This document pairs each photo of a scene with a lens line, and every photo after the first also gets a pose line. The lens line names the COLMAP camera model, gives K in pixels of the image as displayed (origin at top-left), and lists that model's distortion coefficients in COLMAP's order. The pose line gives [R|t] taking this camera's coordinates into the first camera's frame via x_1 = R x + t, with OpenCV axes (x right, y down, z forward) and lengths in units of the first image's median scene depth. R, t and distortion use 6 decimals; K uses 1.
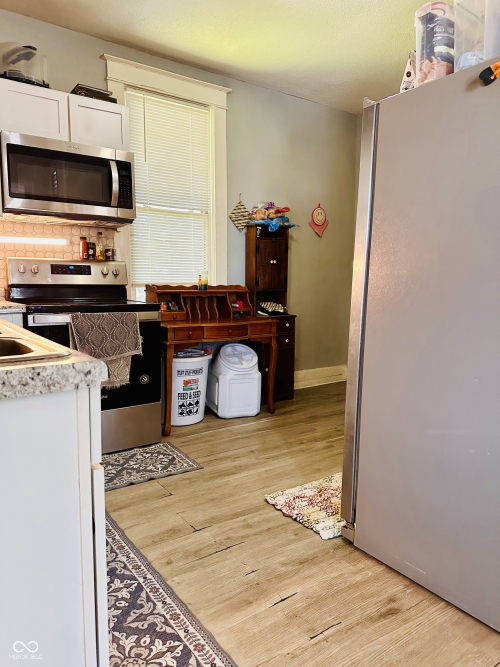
lens RADIAL K [[476.3, 0, 250.2], [0, 476.3, 333.6], [0, 0, 1]] dist [0.007512, 0.002318]
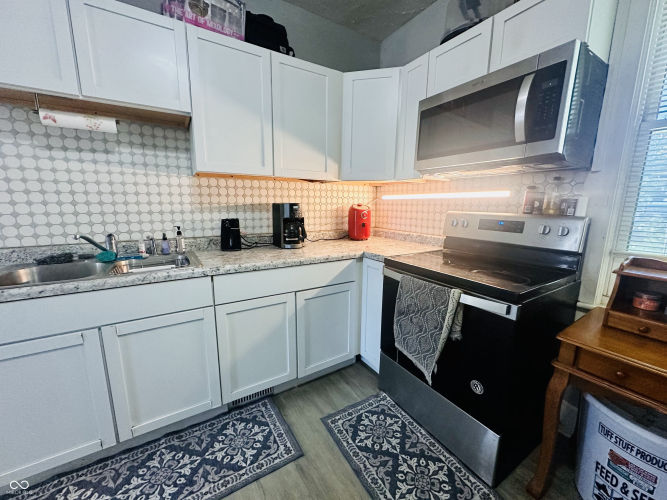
lens RADIAL K [[267.4, 0, 334.4], [0, 267.4, 254.5], [0, 0, 1]] dist [0.002750, -0.000068]
pose [[-0.068744, 0.175441, -0.982087, 0.135915], [-0.122623, 0.975465, 0.182842, -0.130210], [0.990070, 0.132996, -0.045544, 0.702951]]
